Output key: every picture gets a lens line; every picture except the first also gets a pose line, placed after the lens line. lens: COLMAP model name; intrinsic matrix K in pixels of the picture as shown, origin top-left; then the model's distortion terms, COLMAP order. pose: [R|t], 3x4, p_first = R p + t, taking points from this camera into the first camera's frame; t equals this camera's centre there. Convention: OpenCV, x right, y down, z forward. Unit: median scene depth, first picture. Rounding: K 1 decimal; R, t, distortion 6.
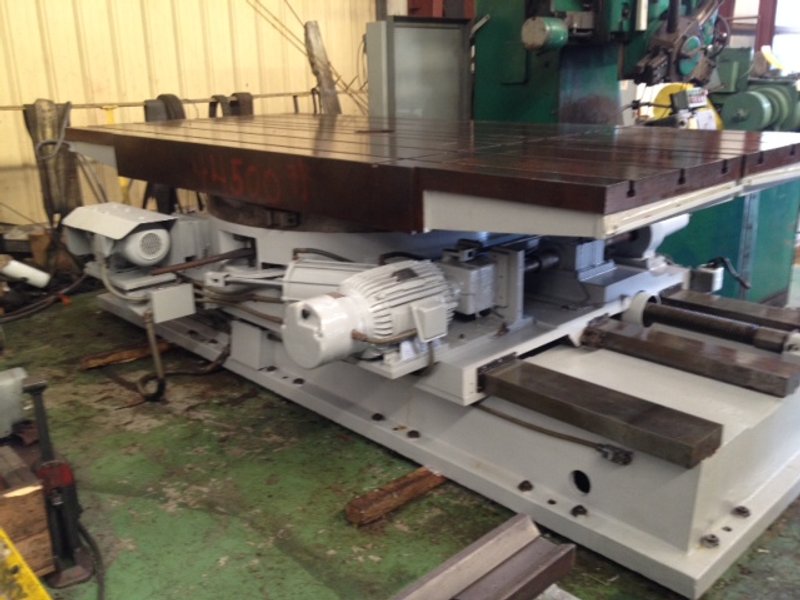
lens RADIAL K [[754.7, 0, 400.0], [0, 754.7, 300.0], [0, 0, 1]] dist [0.097673, -0.165778]
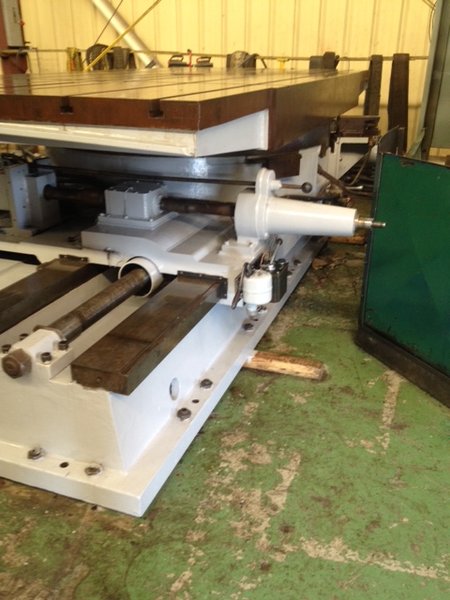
lens RADIAL K [[566.0, 0, 225.0], [0, 566.0, 300.0], [0, 0, 1]] dist [0.097673, -0.165778]
pose [[0.443994, 0.378688, -0.812074, 0.559965], [-0.281183, 0.919406, 0.275005, -0.108889], [0.850767, 0.106240, 0.514692, 0.428126]]
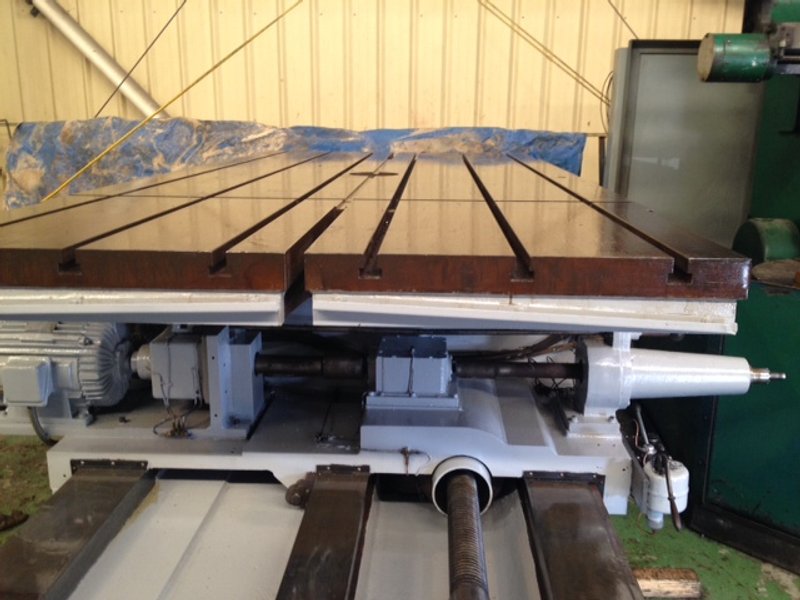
lens RADIAL K [[754.7, 0, 400.0], [0, 754.7, 300.0], [0, 0, 1]] dist [0.097673, -0.165778]
pose [[0.692840, 0.202493, -0.692076, 0.401114], [-0.236610, 0.970464, 0.047074, -0.089562], [0.681167, 0.131137, 0.720288, 0.293149]]
